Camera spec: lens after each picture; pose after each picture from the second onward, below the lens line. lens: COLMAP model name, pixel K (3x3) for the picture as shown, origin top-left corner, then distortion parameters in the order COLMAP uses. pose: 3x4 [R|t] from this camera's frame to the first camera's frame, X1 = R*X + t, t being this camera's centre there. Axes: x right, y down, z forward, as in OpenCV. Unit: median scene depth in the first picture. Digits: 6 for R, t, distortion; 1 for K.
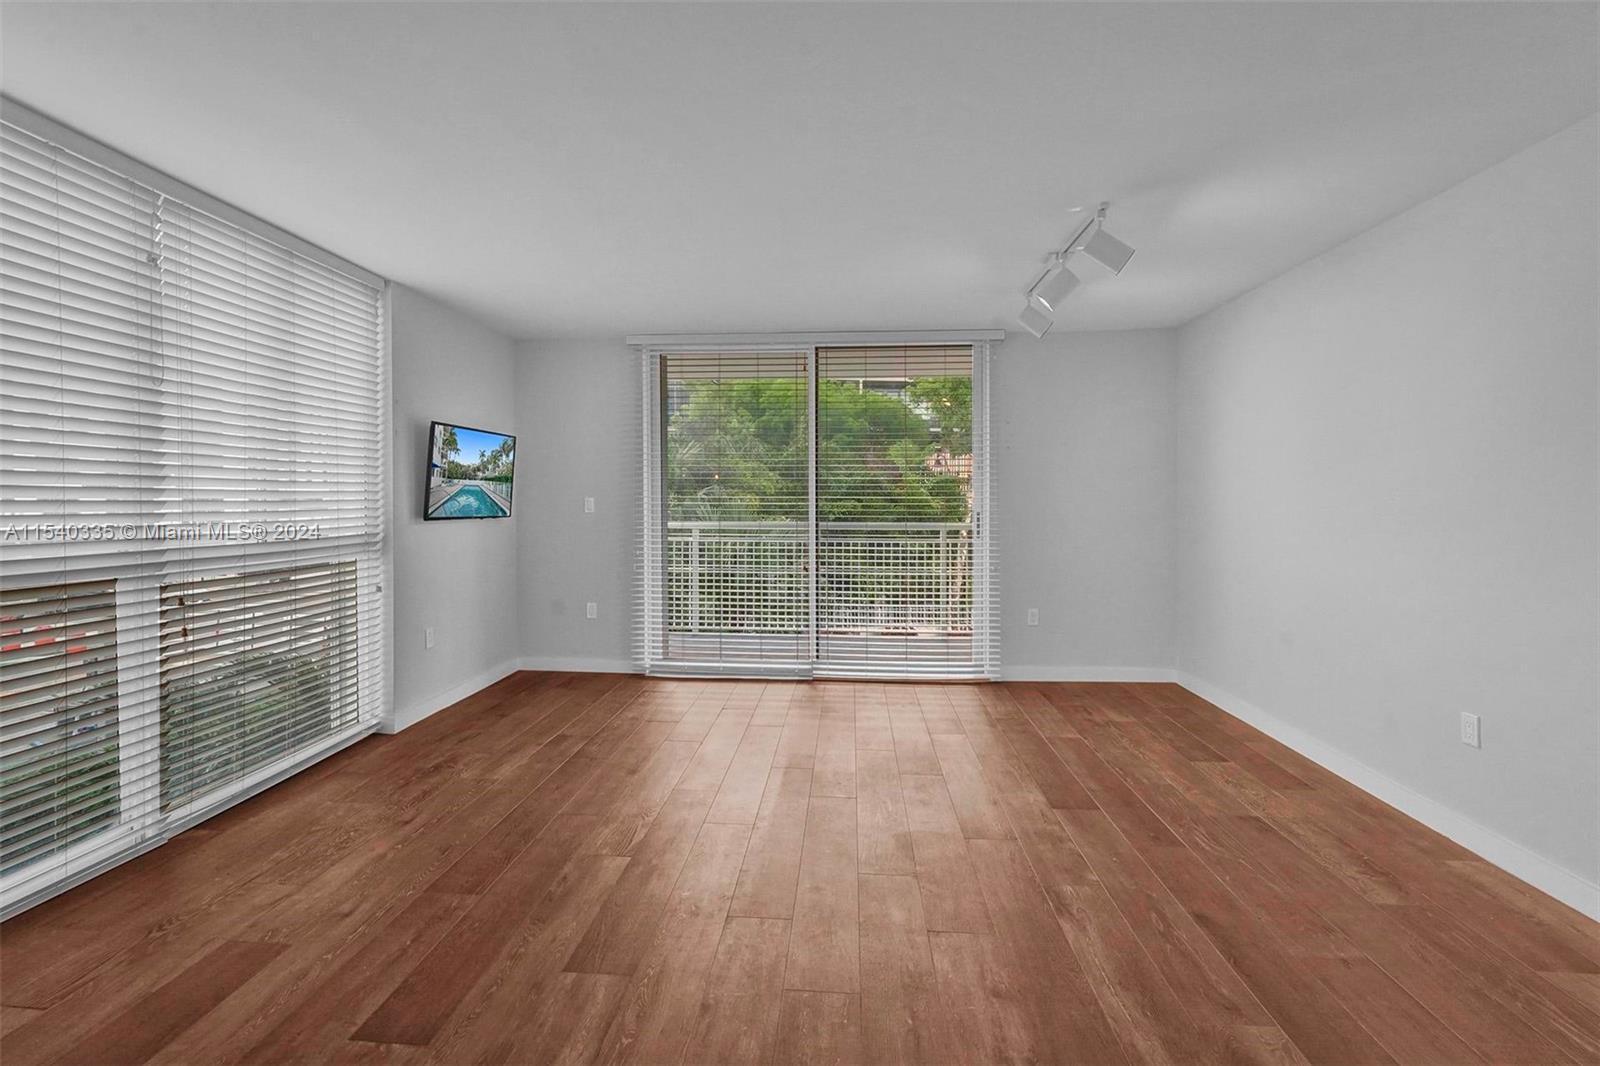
lens RADIAL K [[700.3, 0, 804.0], [0, 700.3, 511.6], [0, 0, 1]] dist [-0.006492, 0.000975]
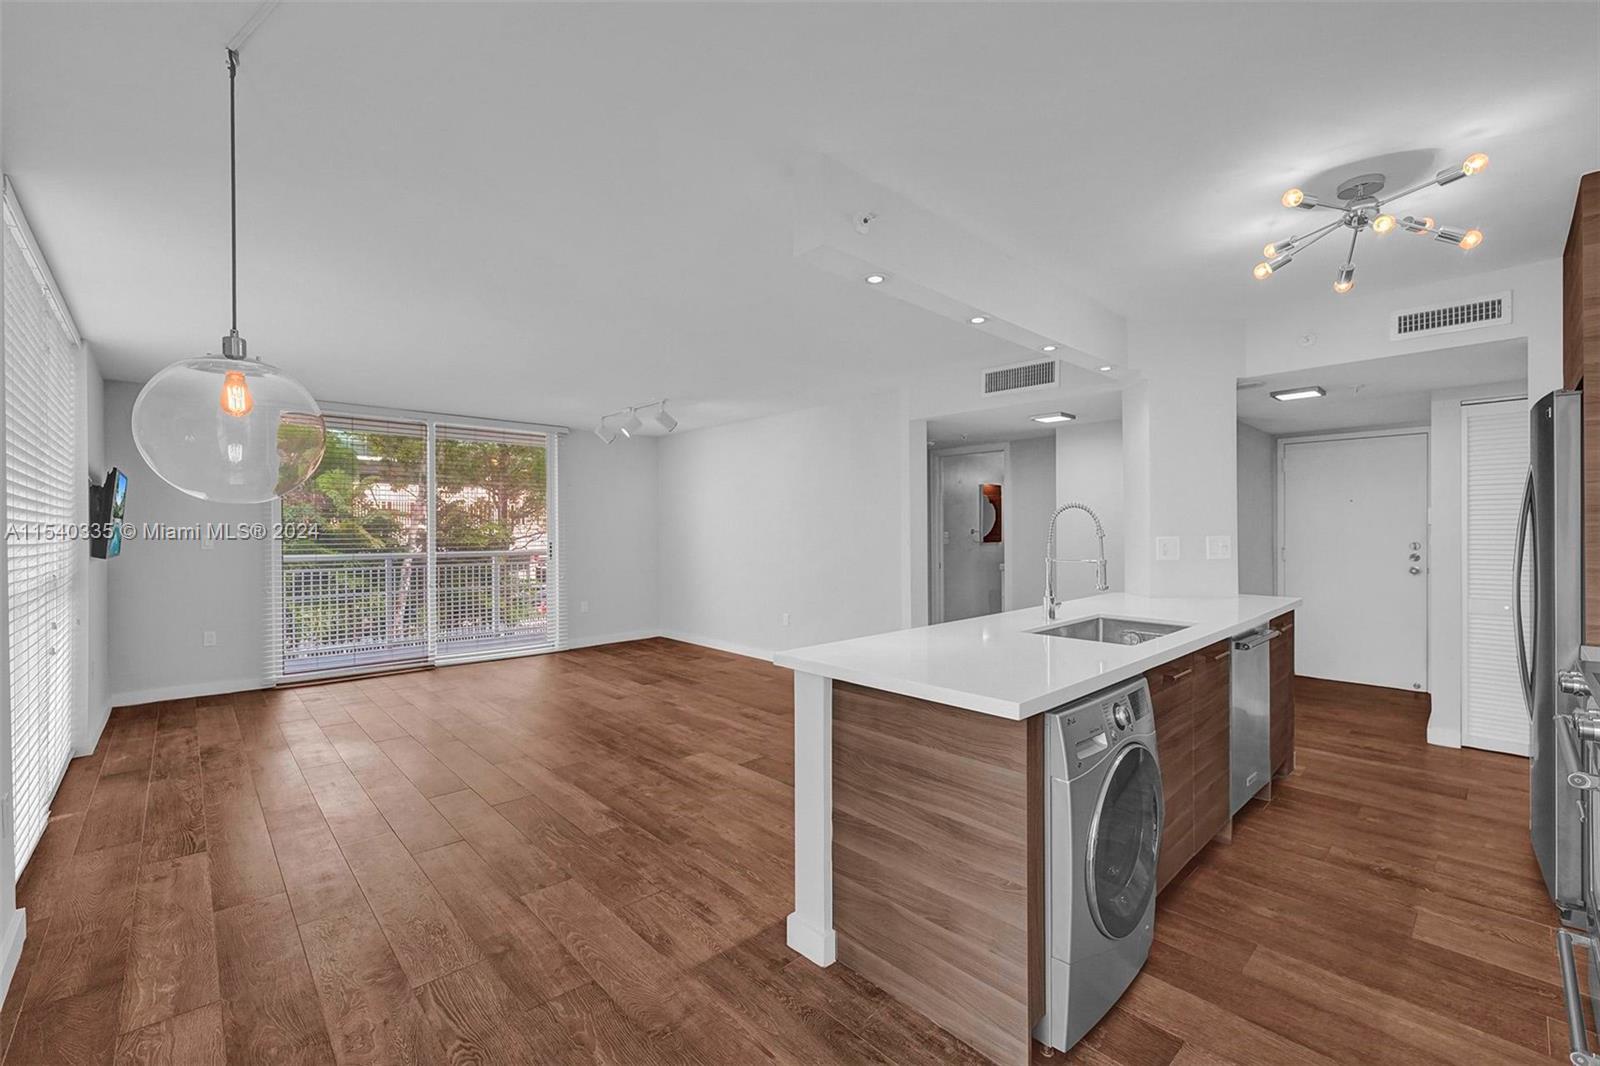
lens RADIAL K [[653.1, 0, 793.5], [0, 653.1, 530.7], [0, 0, 1]] dist [-0.001720, -0.000724]
pose [[0.685614, -0.002908, 0.727960, -0.523926], [0.017334, 0.999774, -0.012332, -0.001958], [-0.727759, 0.021073, 0.685509, -0.459769]]
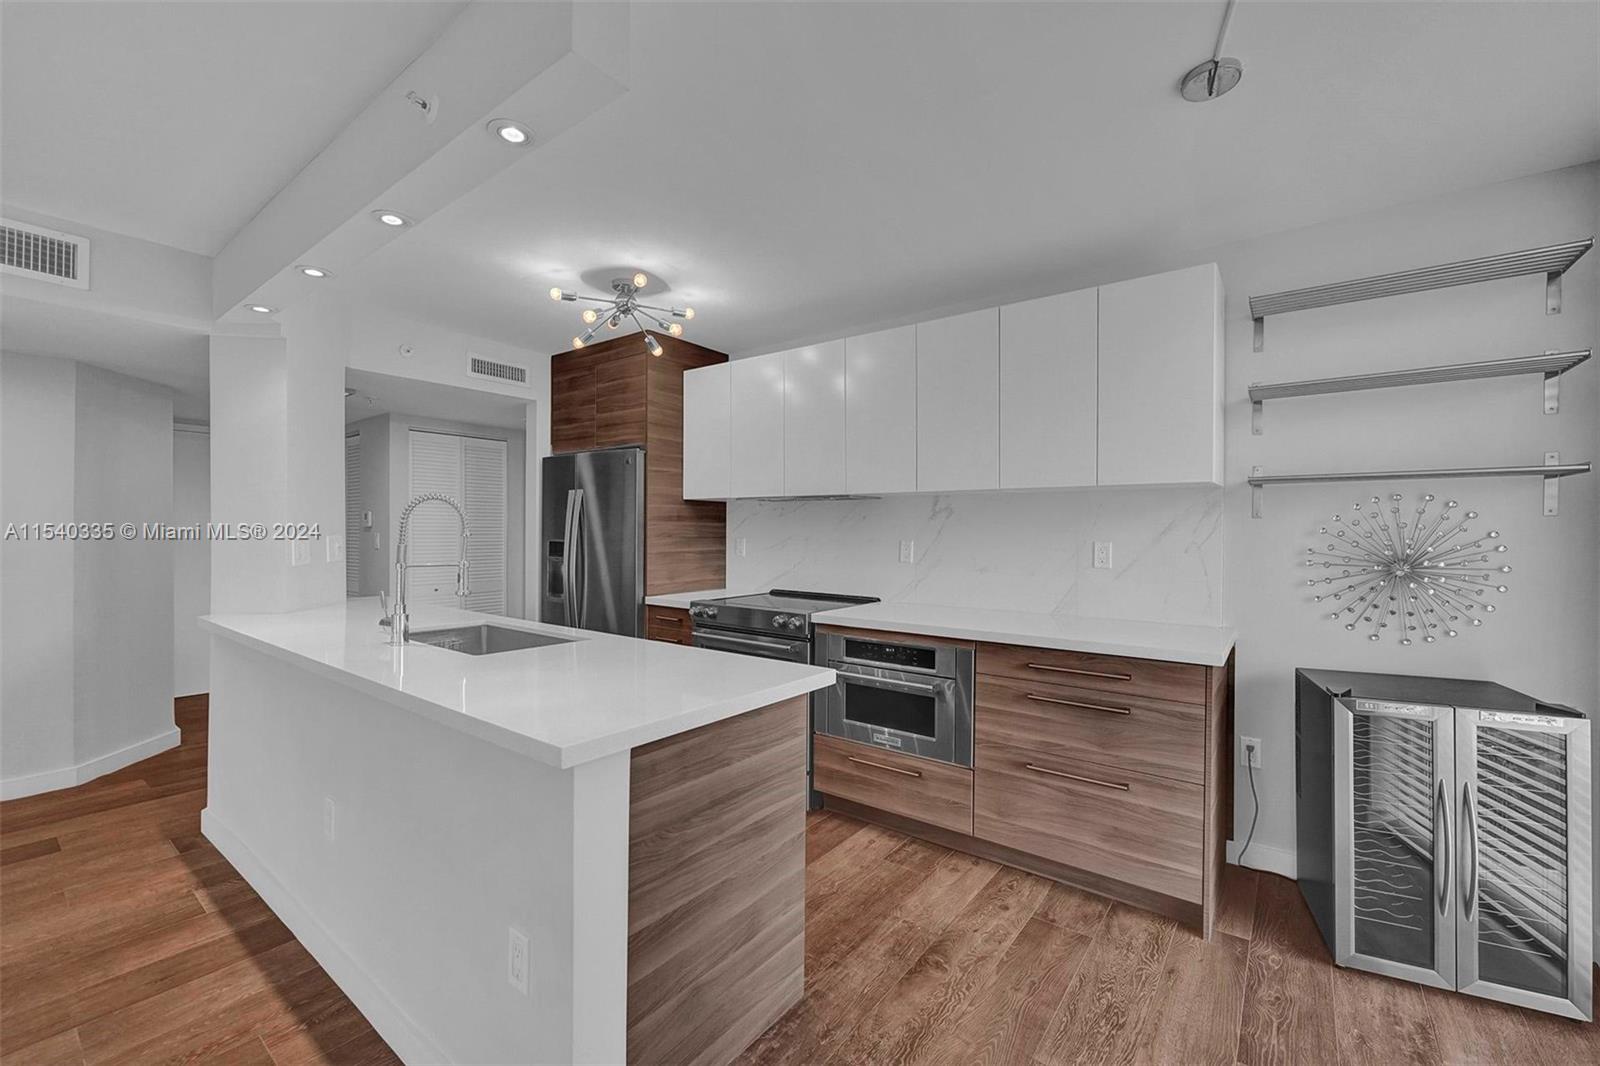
lens RADIAL K [[653.1, 0, 813.2], [0, 653.1, 524.6], [0, 0, 1]] dist [-0.001720, -0.000724]
pose [[-0.839662, -0.000692, 0.543109, -0.408862], [0.001938, 0.999989, 0.004270, -0.009491], [-0.543106, 0.004638, -0.839651, 0.064261]]
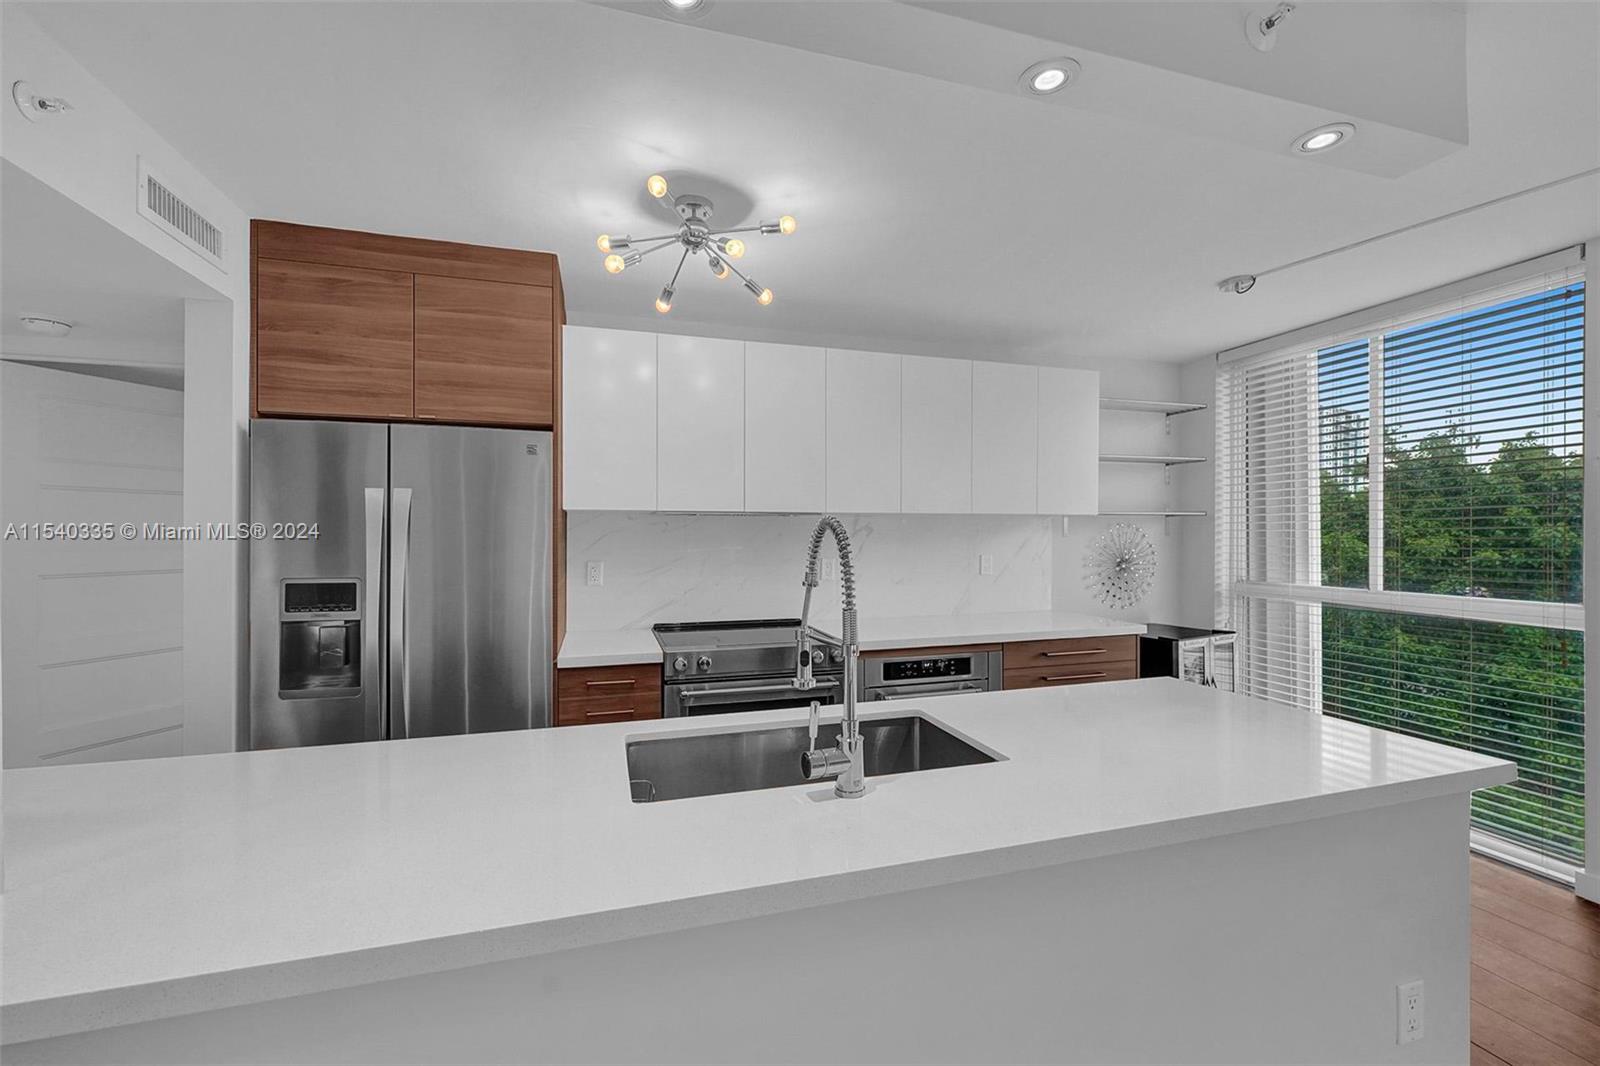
lens RADIAL K [[653.1, 0, 792.6], [0, 653.1, 532.3], [0, 0, 1]] dist [-0.001720, -0.000724]
pose [[-0.938450, 0.001219, -0.345412, 0.265428], [-0.003341, 0.999915, 0.012607, -0.028766], [0.345398, 0.012985, -0.938367, 0.066493]]
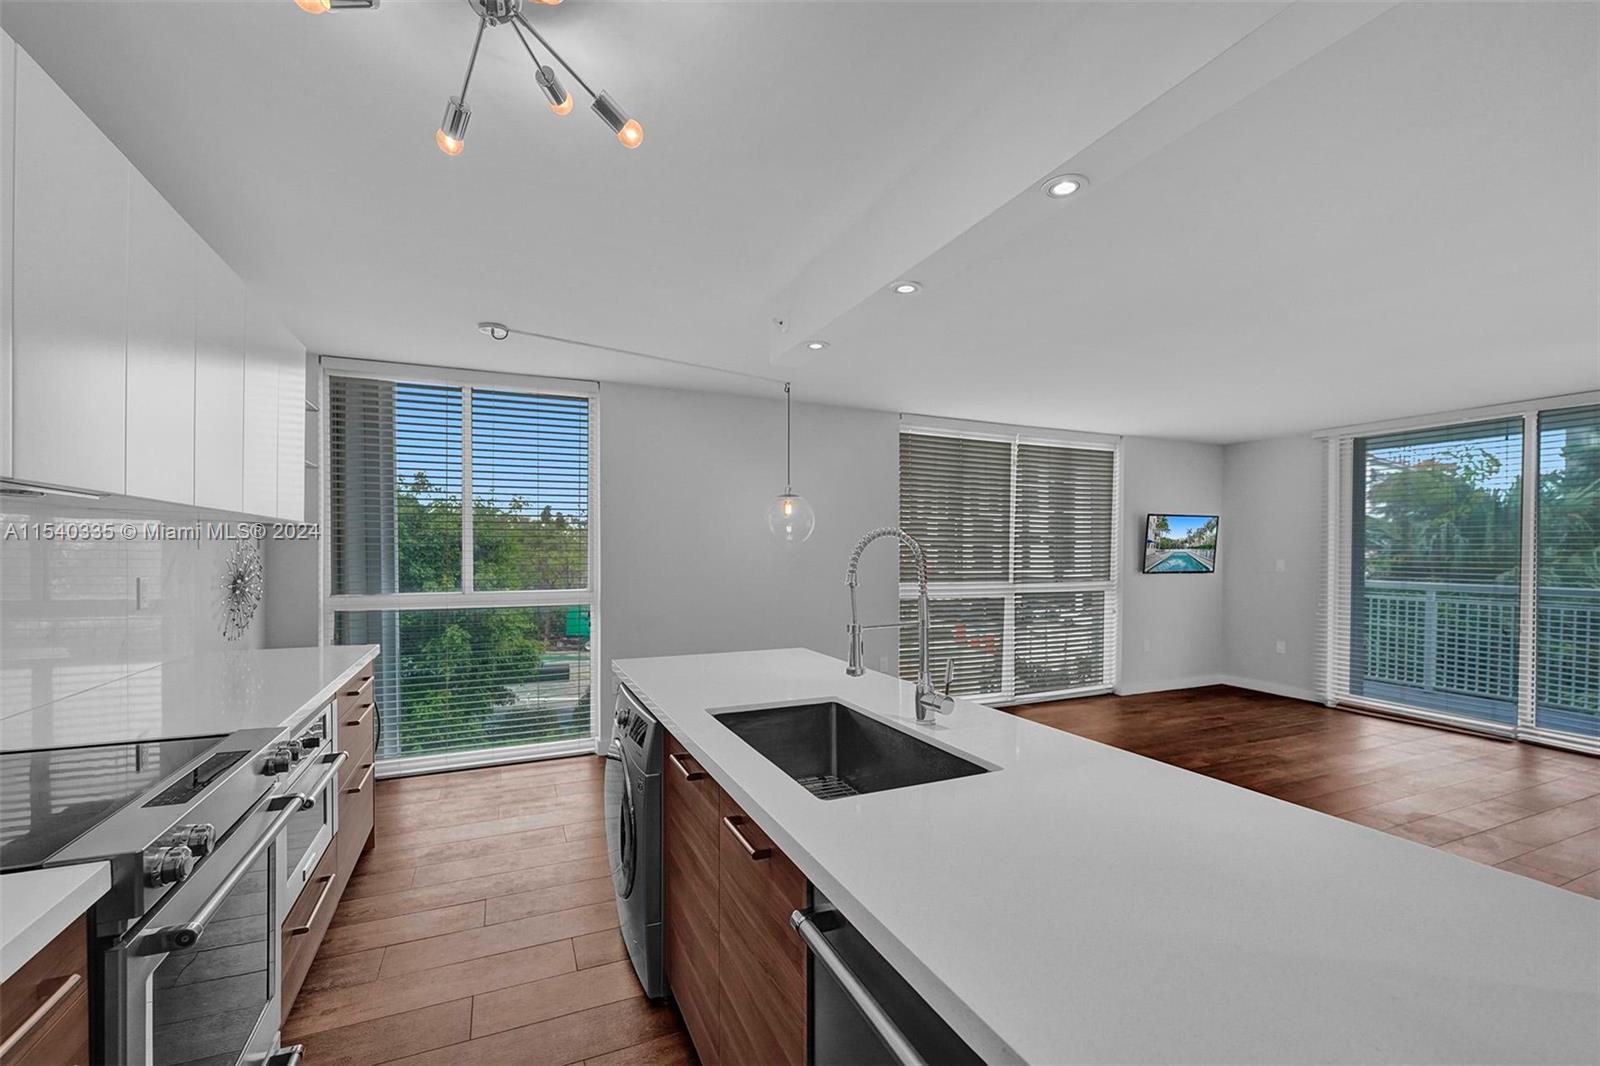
lens RADIAL K [[675.4, 0, 797.3], [0, 675.4, 557.8], [0, 0, 1]] dist [-0.002738, -0.001577]
pose [[0.461239, 0.009313, -0.887227, 0.478921], [-0.016846, 0.999857, 0.001737, -0.014331], [0.887116, 0.014145, 0.461330, -0.451745]]
